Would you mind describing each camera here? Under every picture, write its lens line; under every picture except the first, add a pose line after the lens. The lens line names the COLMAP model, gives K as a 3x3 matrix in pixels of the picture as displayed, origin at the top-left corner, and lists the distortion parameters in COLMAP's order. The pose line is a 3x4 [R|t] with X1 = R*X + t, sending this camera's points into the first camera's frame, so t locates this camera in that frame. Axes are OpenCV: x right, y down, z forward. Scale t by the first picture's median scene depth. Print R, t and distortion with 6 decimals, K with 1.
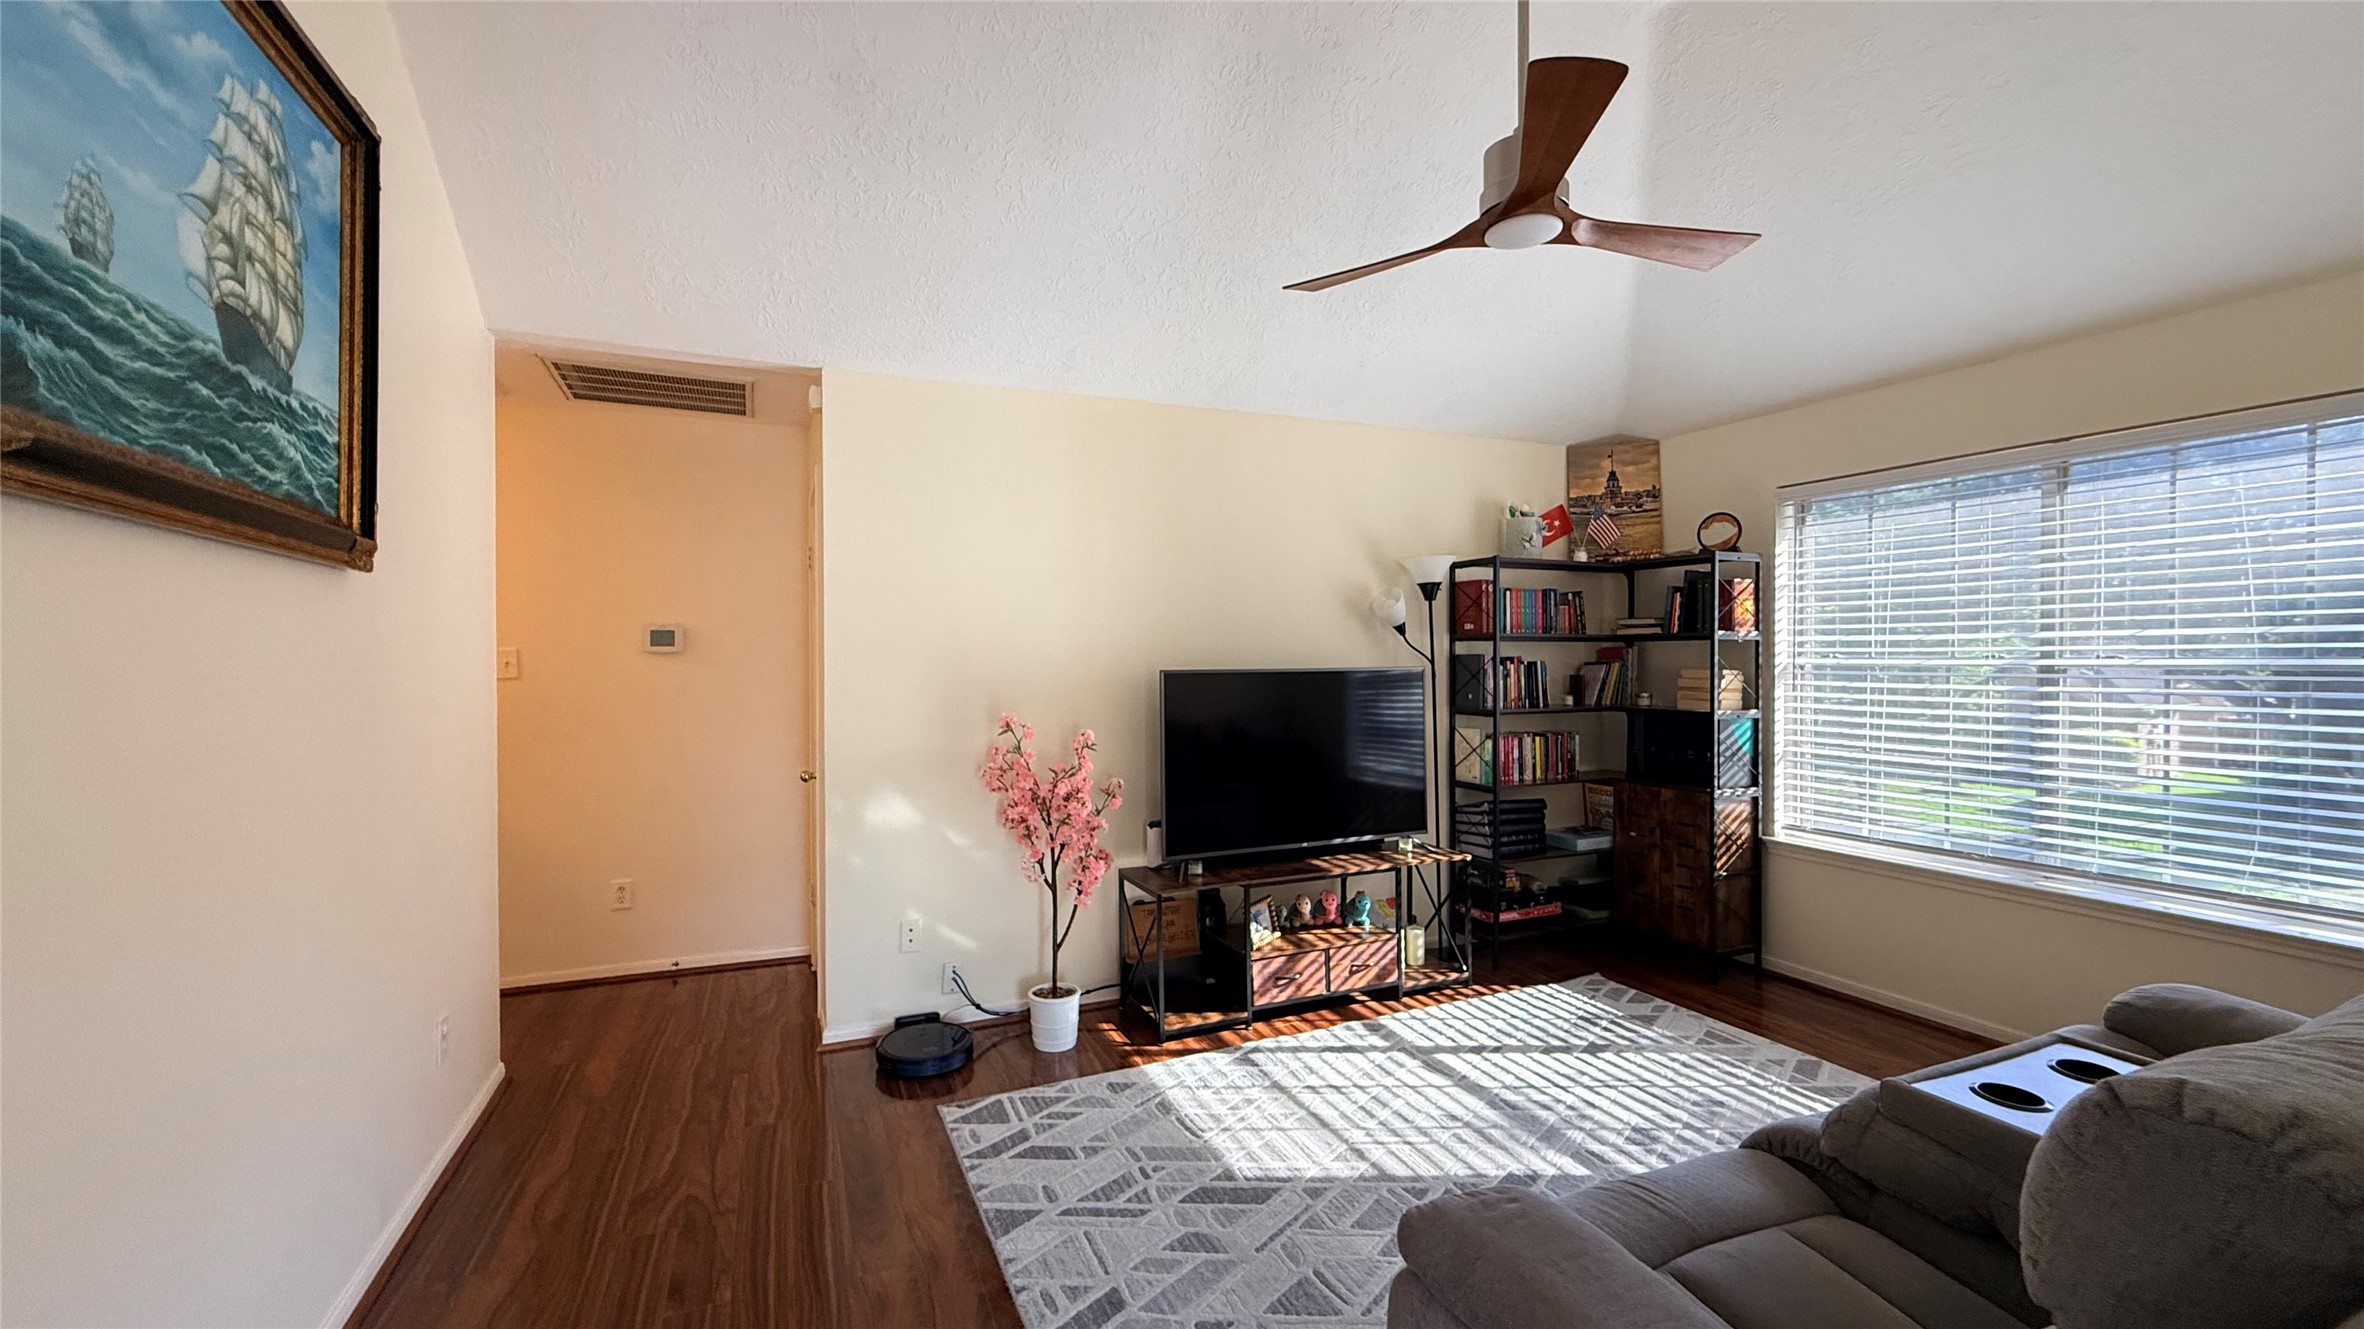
lens RADIAL K [[947.2, 0, 1170.0], [0, 947.2, 665.1], [0, 0, 1]] dist [0.002129, -0.000602]
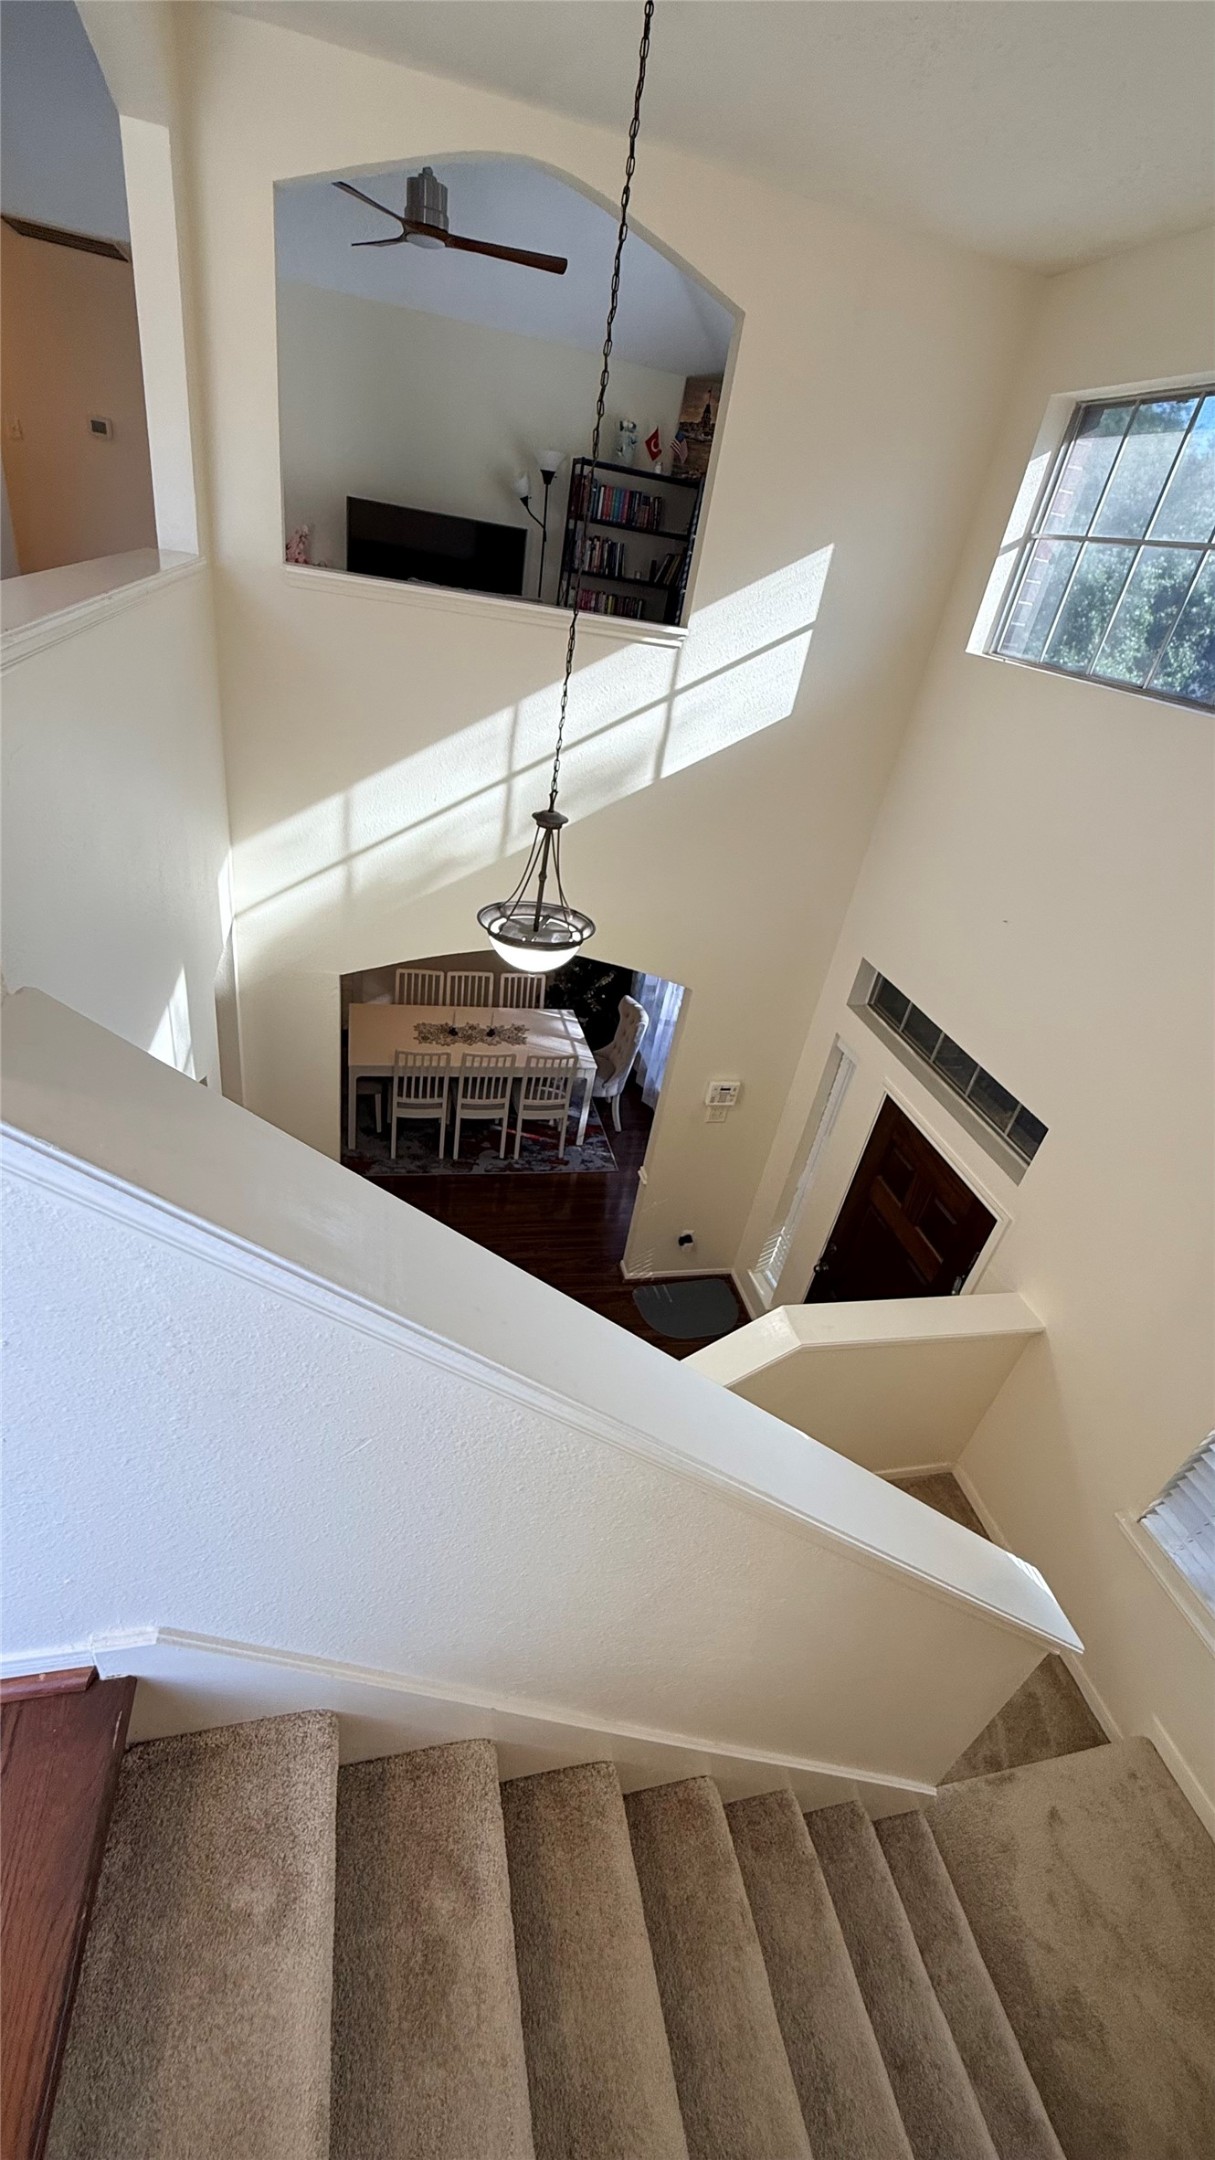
lens RADIAL K [[865.5, 0, 606.8], [0, 865.5, 1070.1], [0, 0, 1]] dist [0.002129, -0.000602]
pose [[0.973897, 0.219842, -0.056521, 0.705005], [-0.161926, 0.847353, 0.505740, 0.015295], [0.159076, -0.483386, 0.860833, -0.760156]]
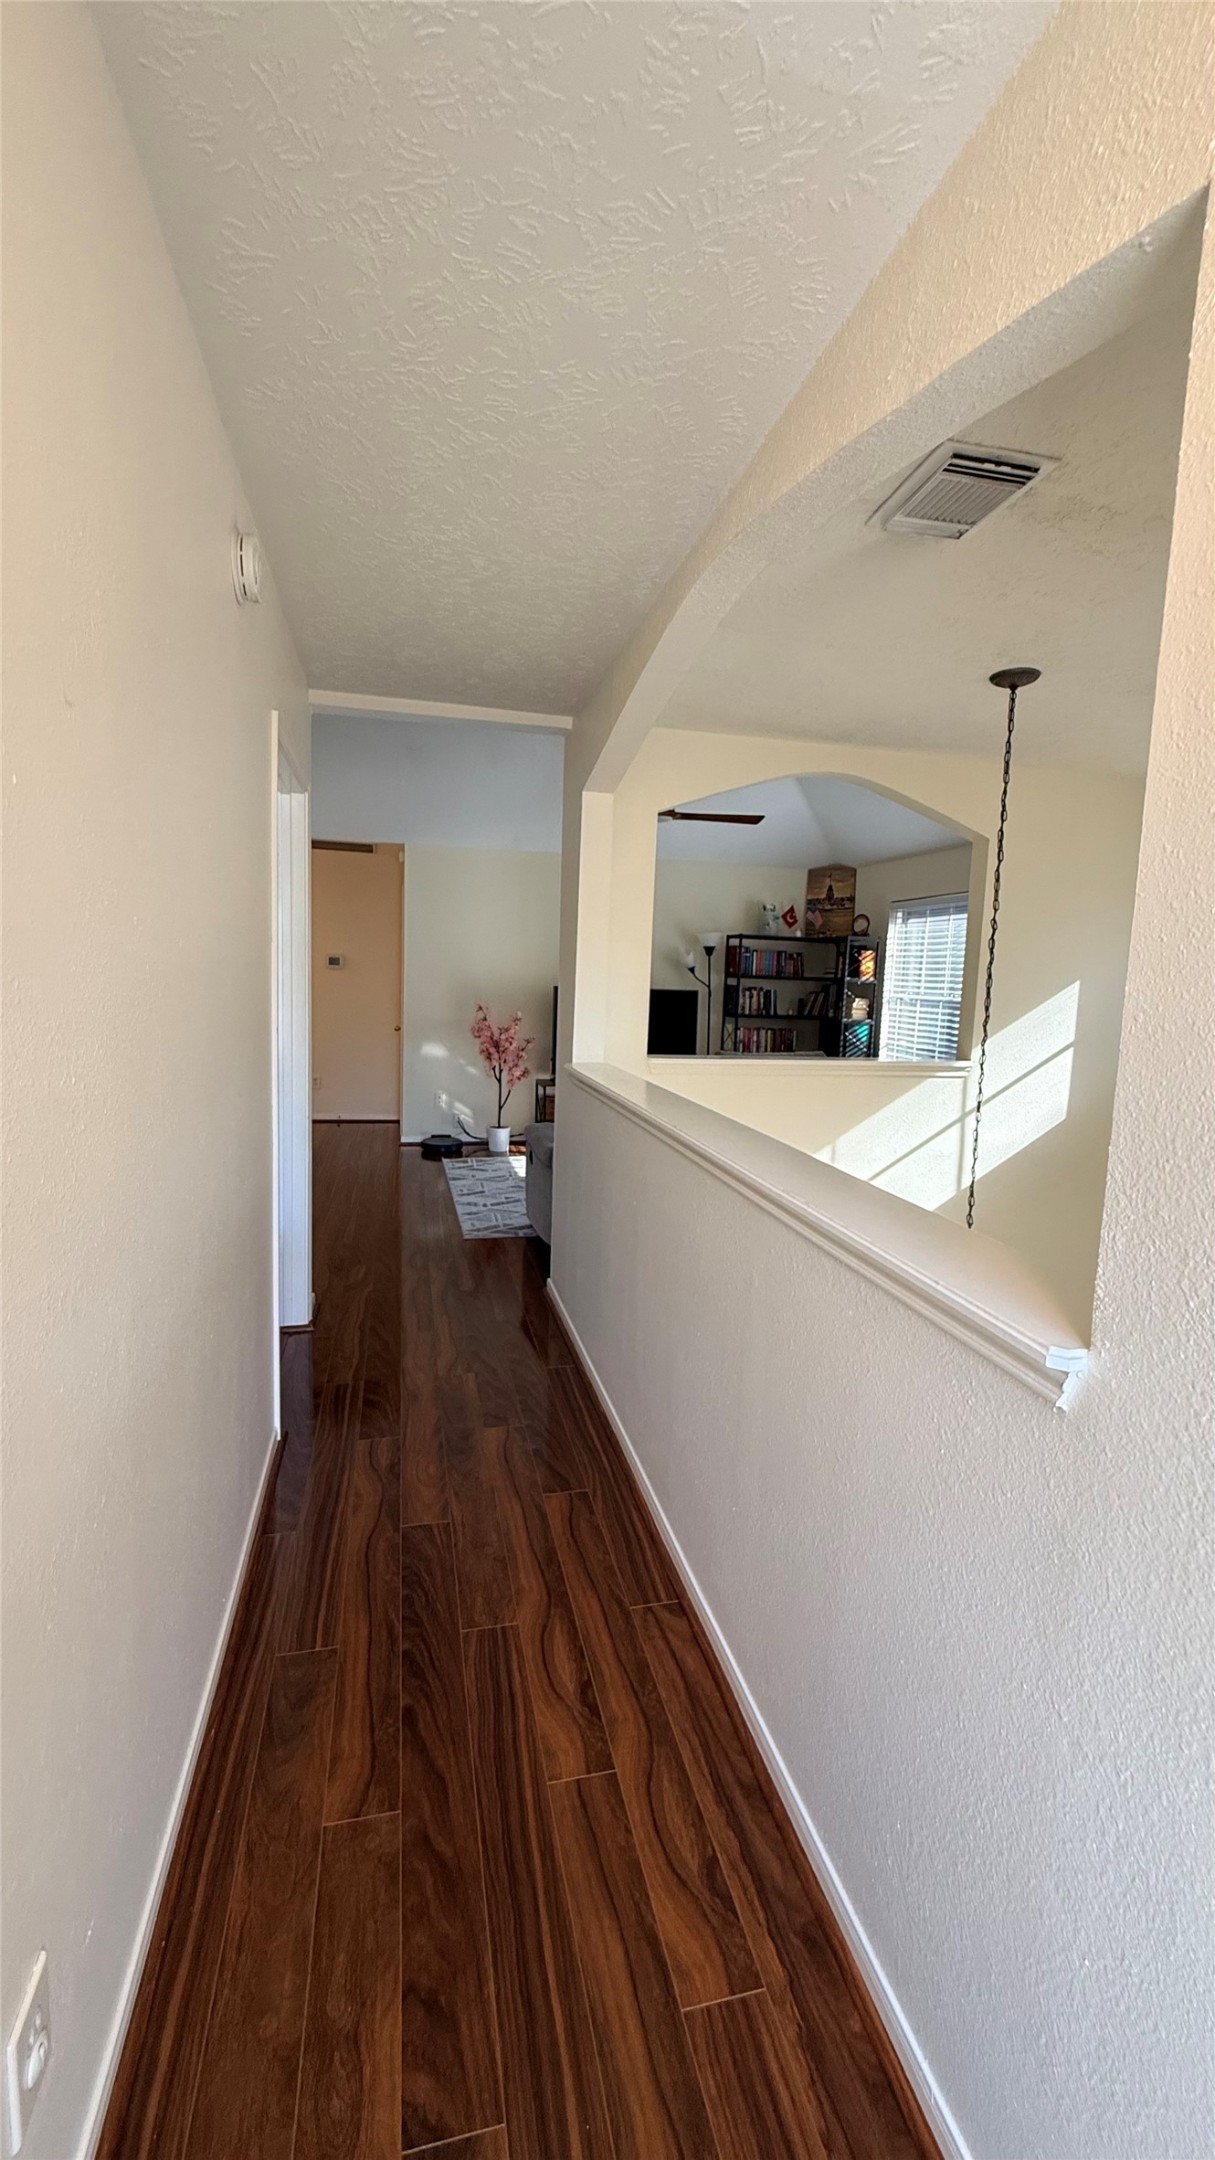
lens RADIAL K [[865.5, 0, 610.2], [0, 865.5, 1075.6], [0, 0, 1]] dist [0.002129, -0.000602]
pose [[0.986543, 0.055968, -0.153621, 0.375725], [-0.039790, 0.993523, 0.106435, -0.005653], [0.158583, -0.098891, 0.982381, -0.811857]]
